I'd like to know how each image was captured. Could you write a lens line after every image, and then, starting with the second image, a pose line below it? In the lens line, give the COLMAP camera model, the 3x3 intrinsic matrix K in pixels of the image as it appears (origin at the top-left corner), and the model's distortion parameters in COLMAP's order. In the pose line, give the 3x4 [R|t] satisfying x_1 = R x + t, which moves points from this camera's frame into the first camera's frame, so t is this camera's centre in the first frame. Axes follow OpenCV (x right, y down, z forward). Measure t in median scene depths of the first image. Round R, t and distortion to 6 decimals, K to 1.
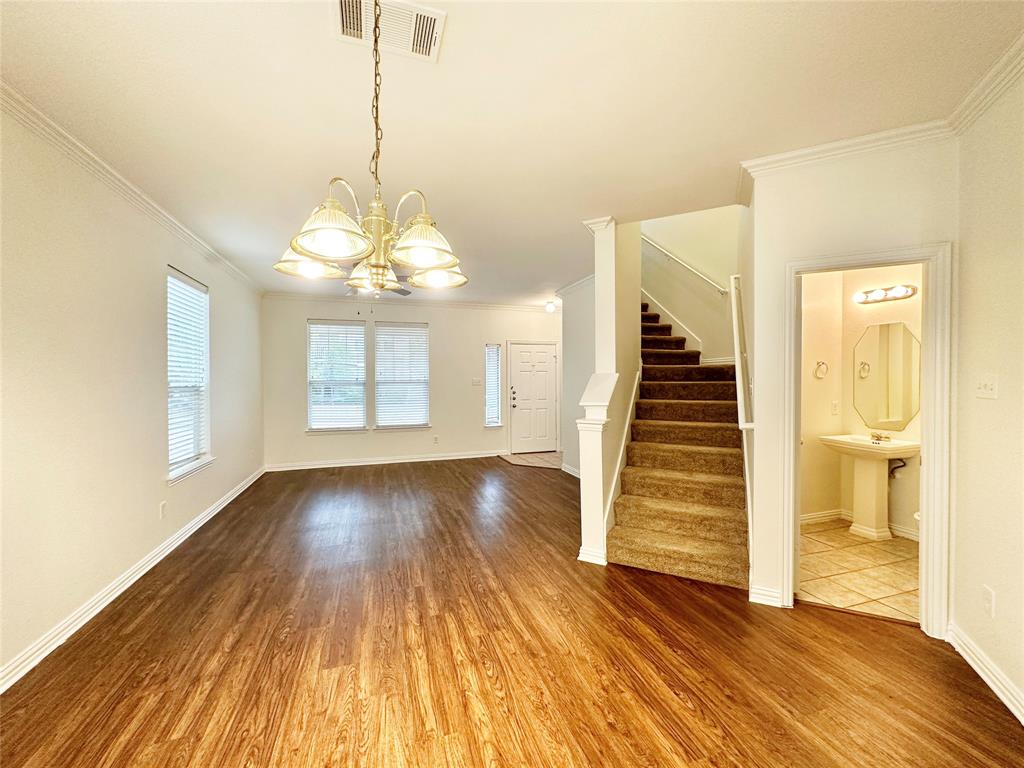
lens RADIAL K [[408.1, 0, 510.7], [0, 408.1, 381.7], [0, 0, 1]] dist [-0.001034, -0.000054]
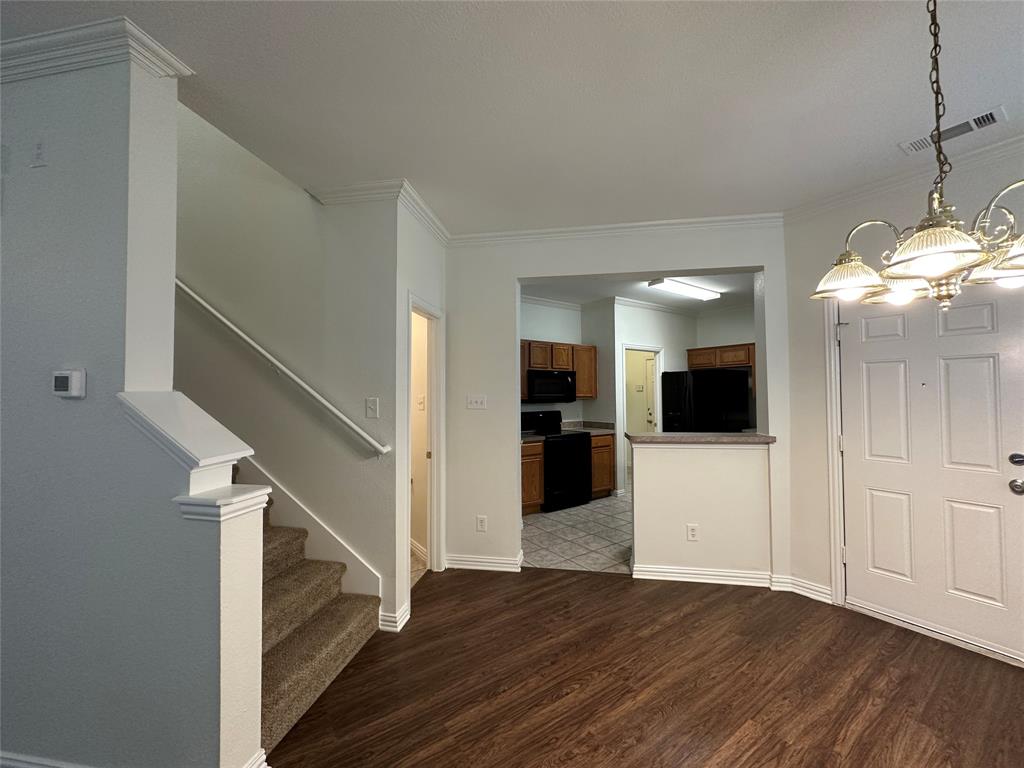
lens RADIAL K [[408.1, 0, 510.7], [0, 408.1, 381.7], [0, 0, 1]] dist [-0.001034, -0.000054]
pose [[-0.289255, 0.031043, 0.956749, -0.394653], [0.014512, 0.999501, -0.028043, -0.017418], [-0.957142, 0.005773, -0.289561, 0.950092]]
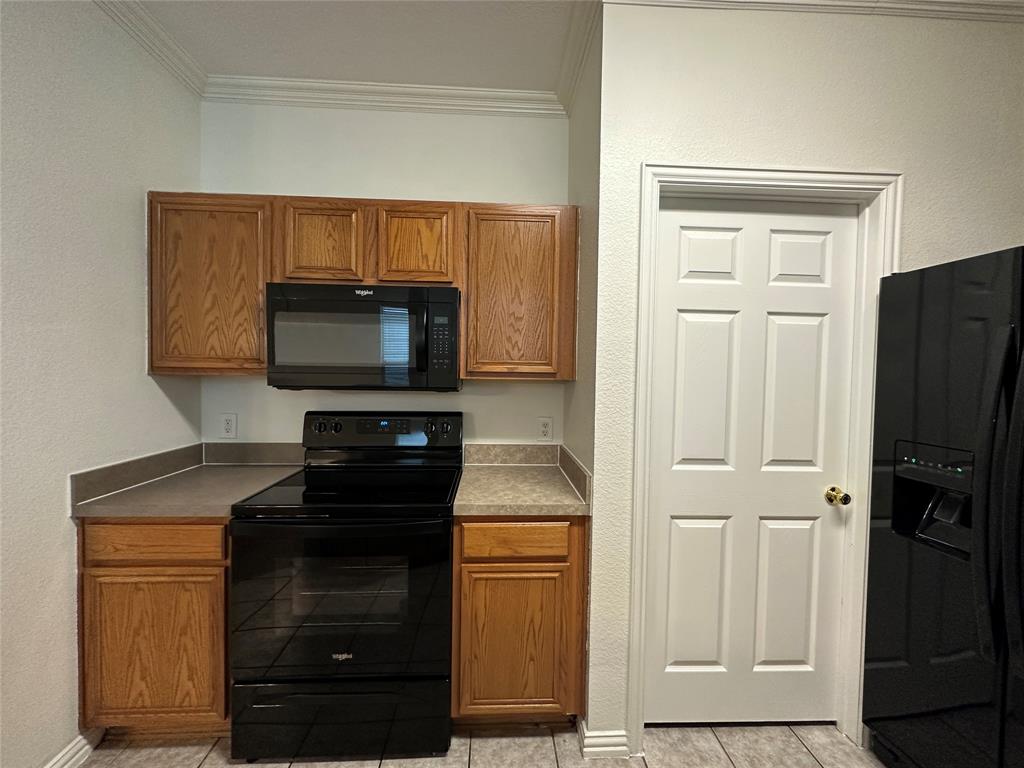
lens RADIAL K [[408.1, 0, 510.7], [0, 408.1, 381.7], [0, 0, 1]] dist [-0.001034, -0.000054]
pose [[0.267893, -0.024247, 0.963144, 0.867175], [-0.003991, 0.999647, 0.026277, 0.002372], [-0.963440, -0.010884, 0.267702, -0.169165]]
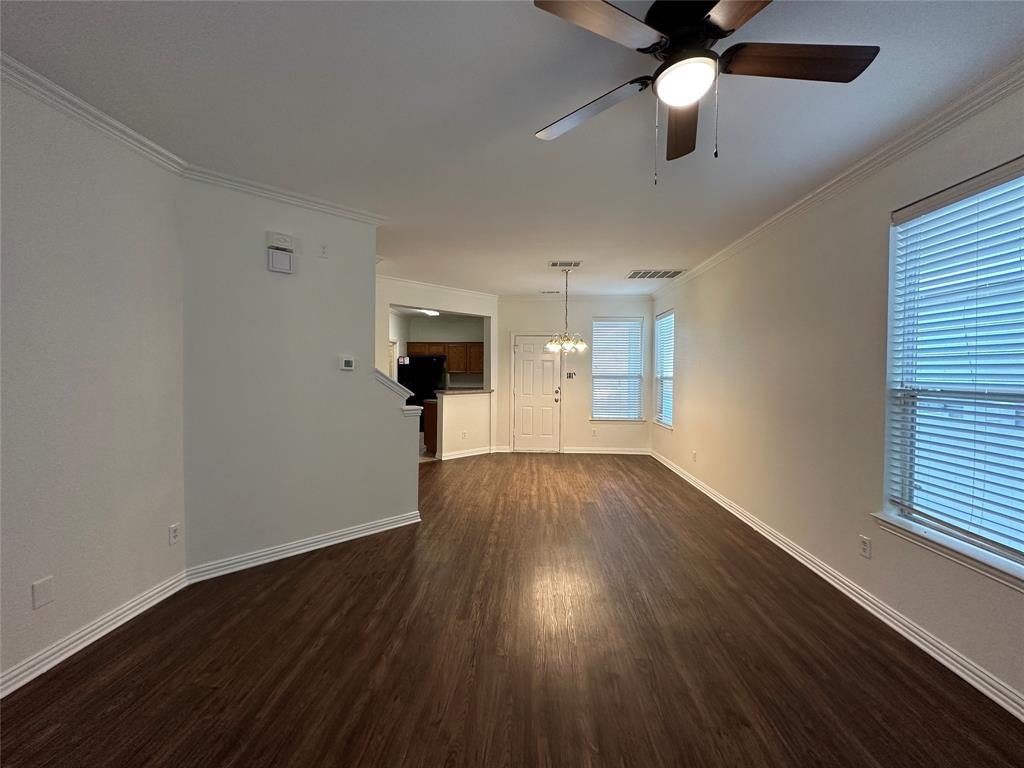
lens RADIAL K [[408.1, 0, 510.7], [0, 408.1, 381.7], [0, 0, 1]] dist [-0.001034, -0.000054]
pose [[-0.930614, -0.013023, 0.365771, -0.603618], [-0.001300, 0.999478, 0.032279, -0.024271], [-0.366000, 0.029564, -0.930145, 2.321181]]
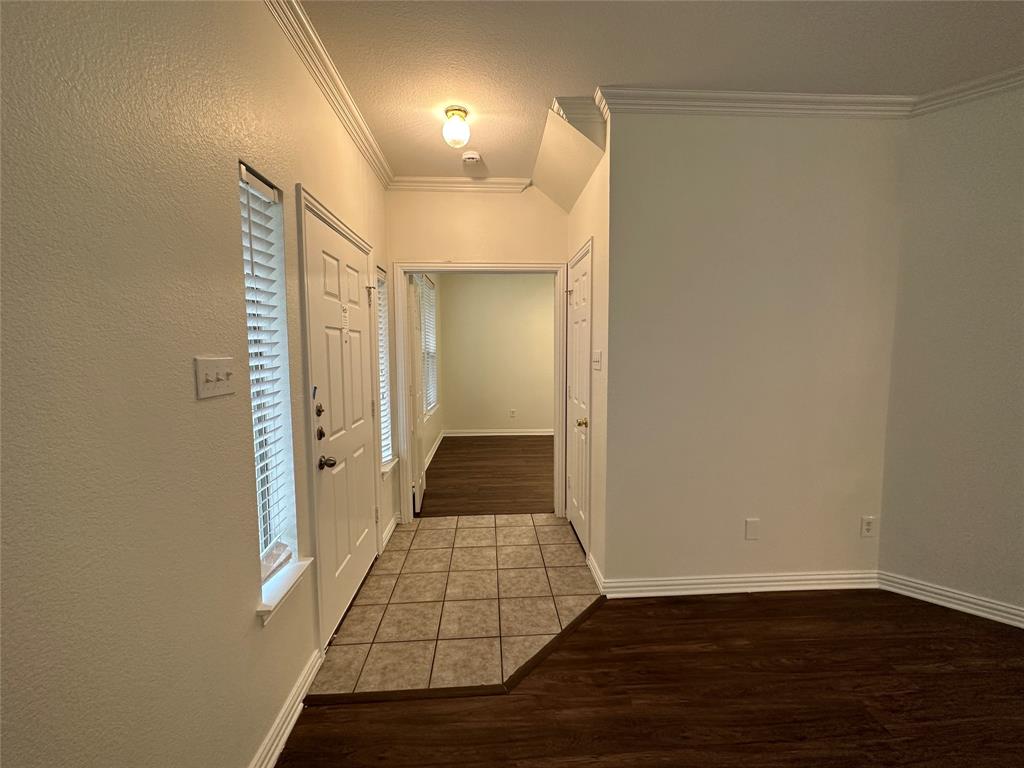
lens RADIAL K [[408.1, 0, 510.7], [0, 408.1, 381.7], [0, 0, 1]] dist [-0.001034, -0.000054]
pose [[0.265526, -0.074399, 0.961229, -0.551484], [0.012830, 0.997202, 0.073639, -0.022252], [-0.964018, -0.007221, 0.265738, 2.242669]]
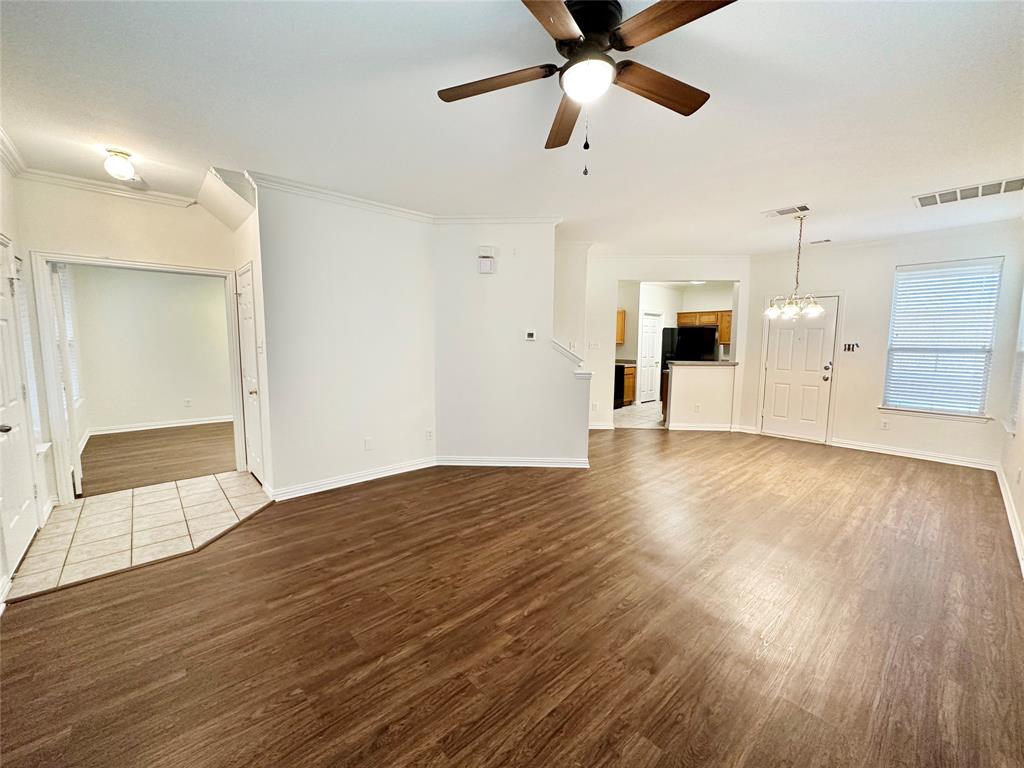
lens RADIAL K [[408.1, 0, 510.7], [0, 408.1, 381.7], [0, 0, 1]] dist [-0.001034, -0.000054]
pose [[-0.402325, -0.091497, 0.910913, -1.165871], [0.002242, 0.994892, 0.100922, -0.018832], [-0.915494, 0.042646, -0.400065, 2.090488]]
